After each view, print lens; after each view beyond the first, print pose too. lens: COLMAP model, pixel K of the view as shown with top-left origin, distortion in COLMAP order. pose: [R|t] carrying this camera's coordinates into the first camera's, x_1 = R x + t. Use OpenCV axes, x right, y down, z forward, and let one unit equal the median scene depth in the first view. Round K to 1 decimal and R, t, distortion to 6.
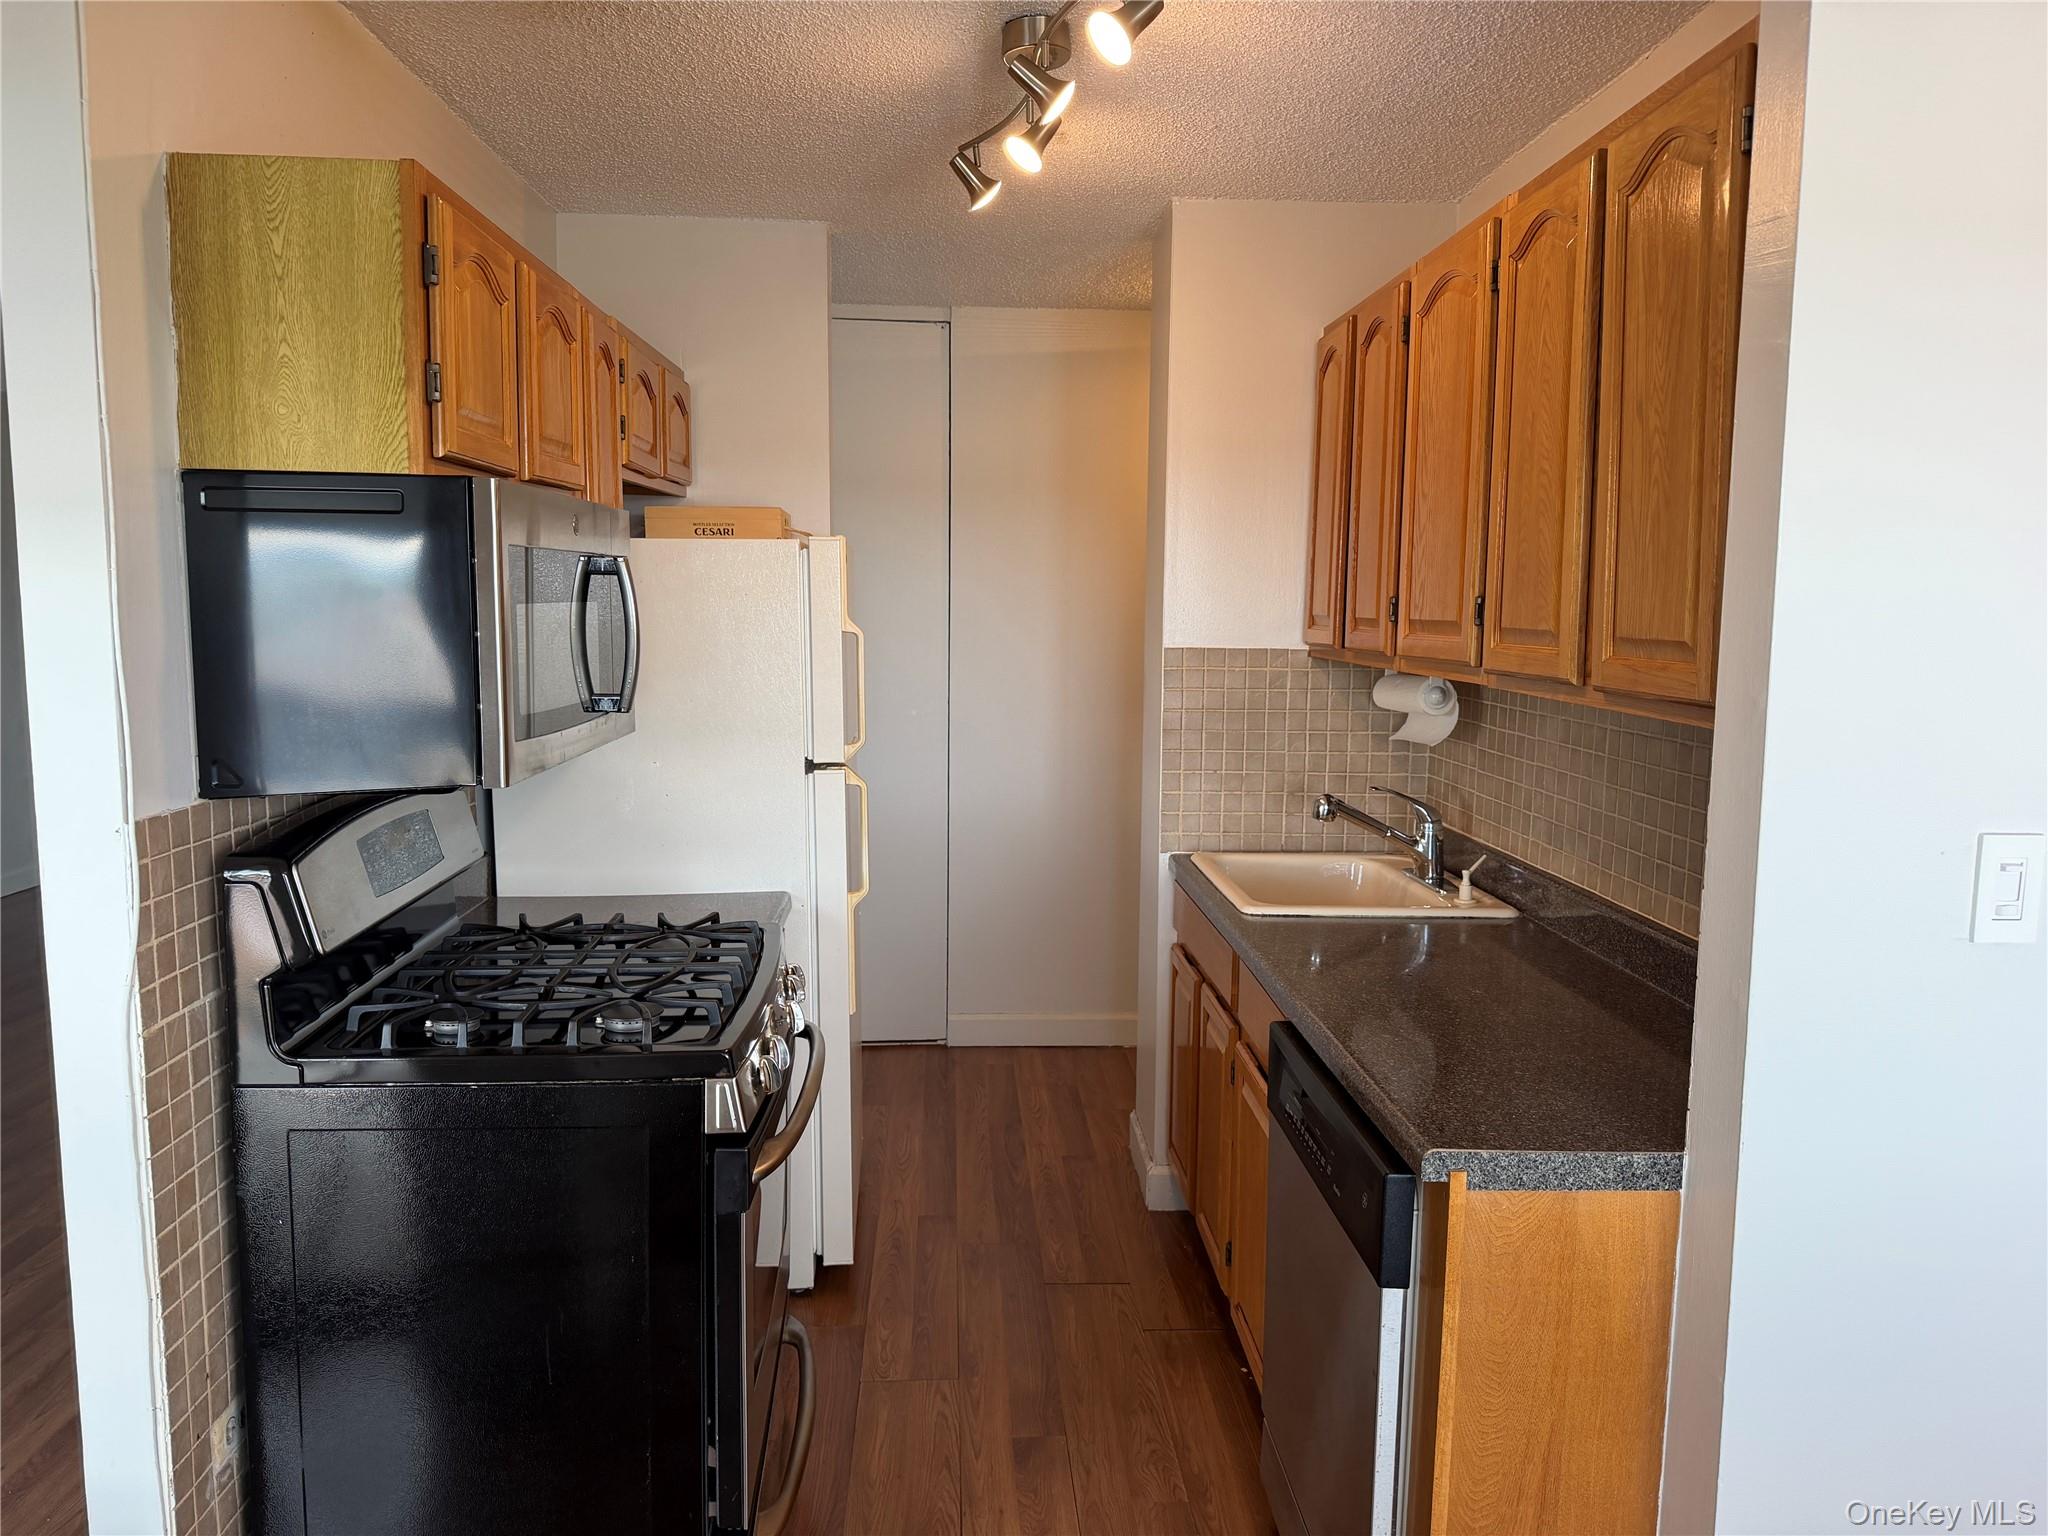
lens RADIAL K [[1451.4, 0, 1023.6], [0, 1451.4, 761.4], [0, 0, 1]] dist [0.004376, -0.018729]
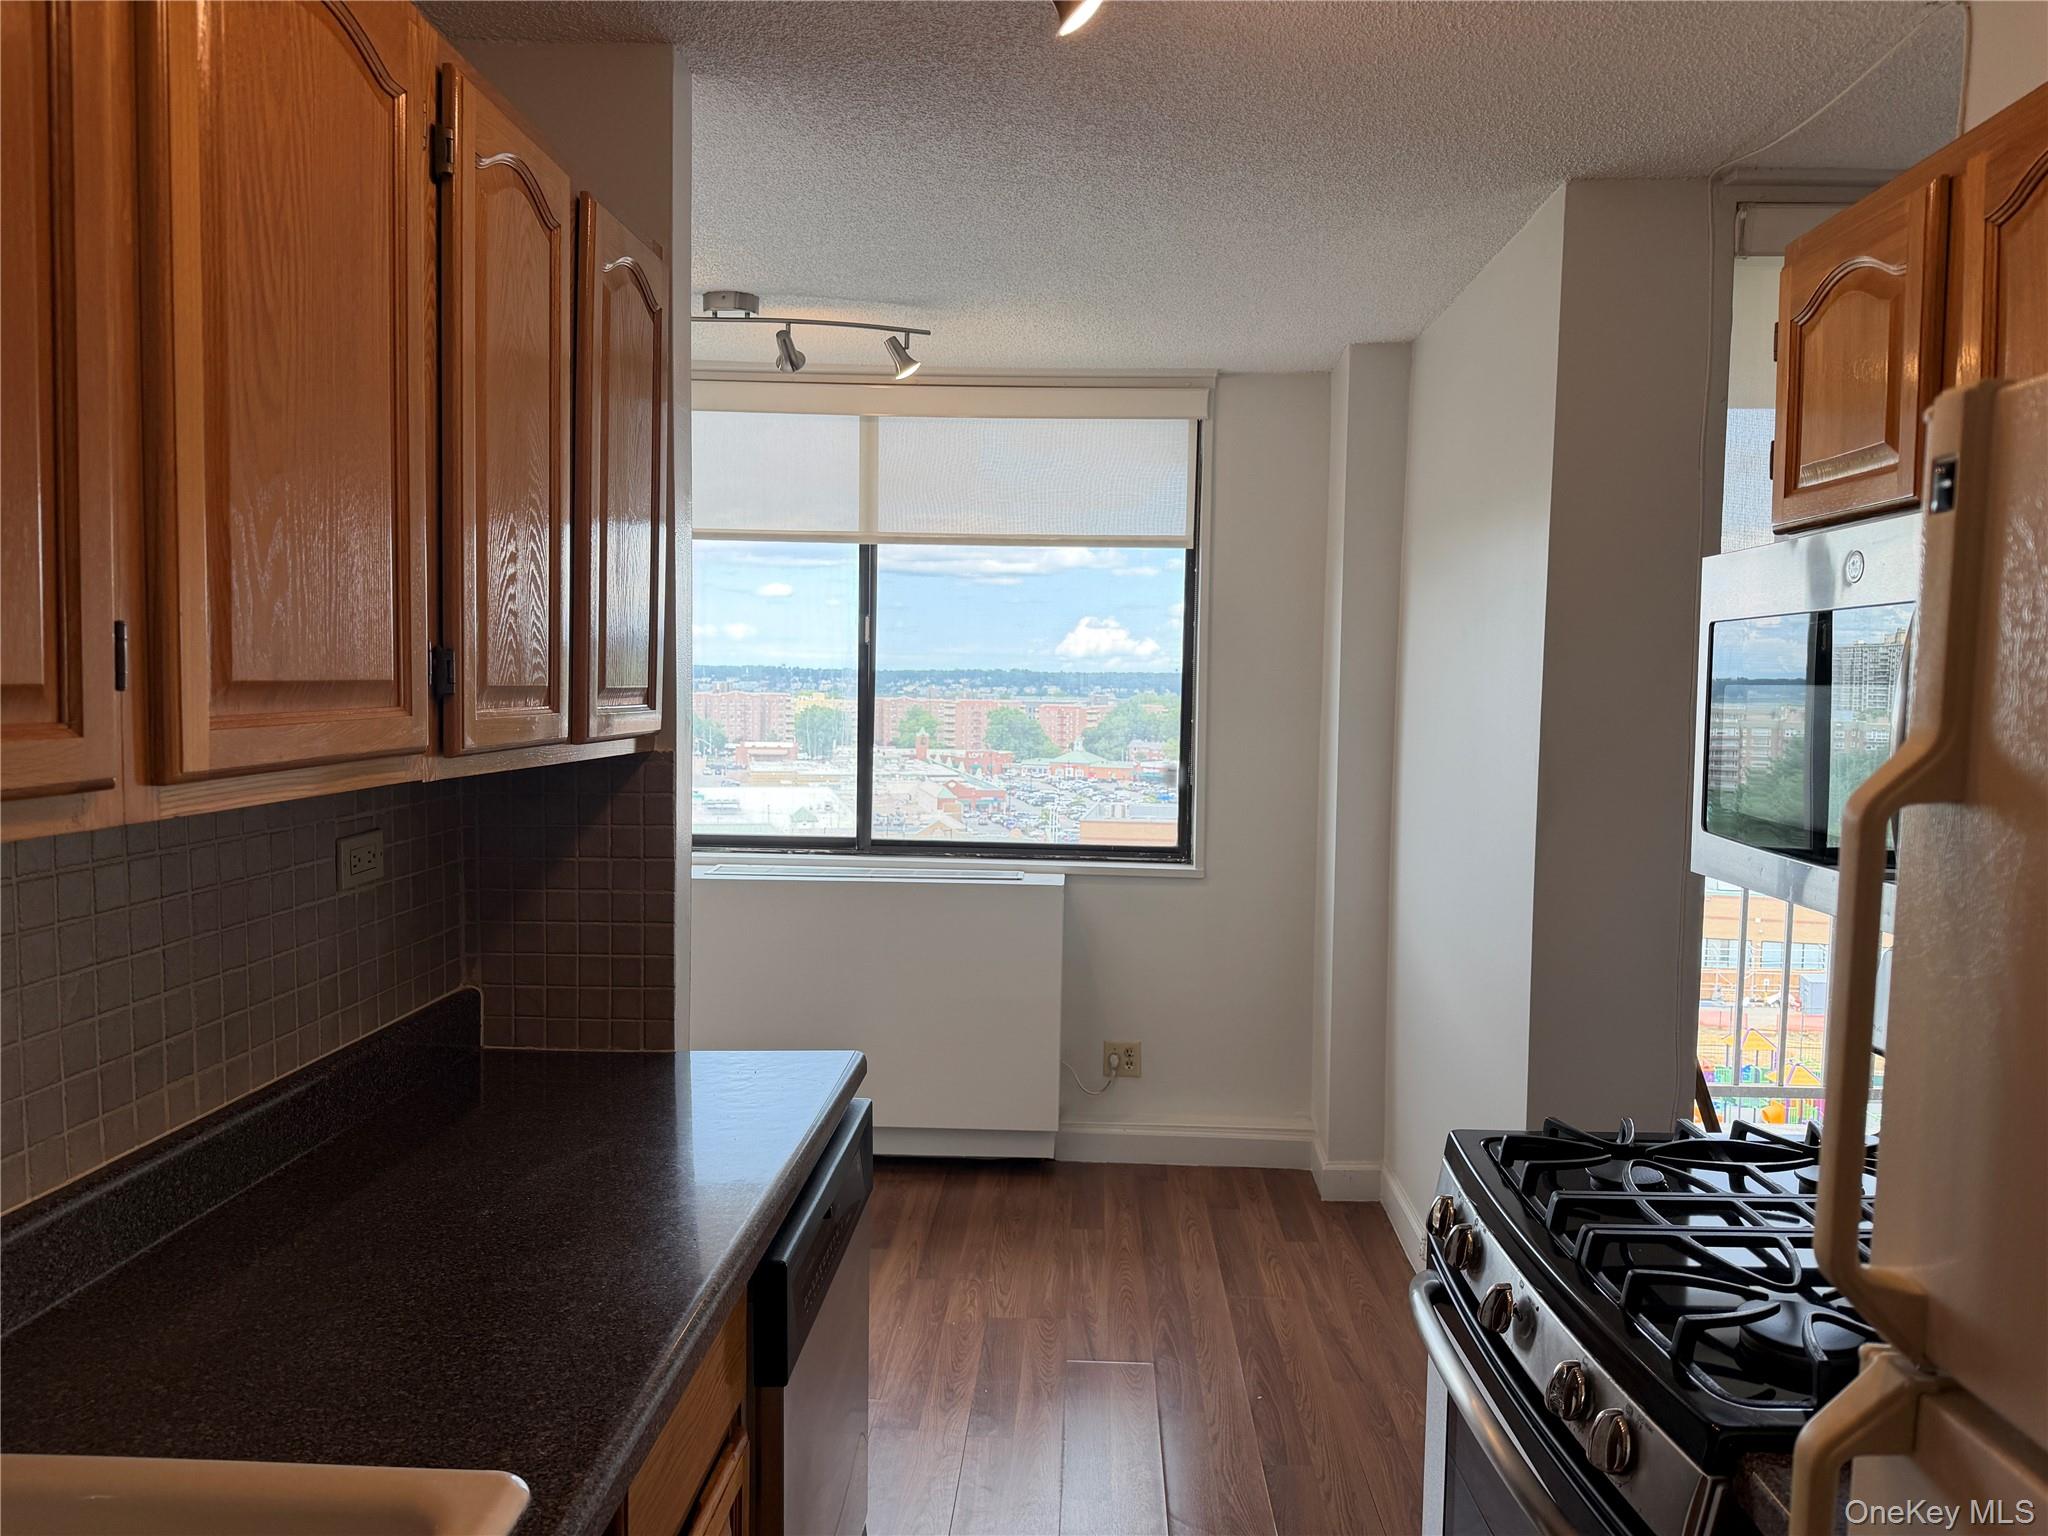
lens RADIAL K [[1451.4, 0, 1036.4], [0, 1451.4, 747.9], [0, 0, 1]] dist [0.004376, -0.018729]
pose [[-0.994714, -0.017018, 0.101265, -0.010533], [0.000543, 0.985286, 0.170914, -0.173940], [-0.102683, 0.170066, -0.980068, 1.605872]]
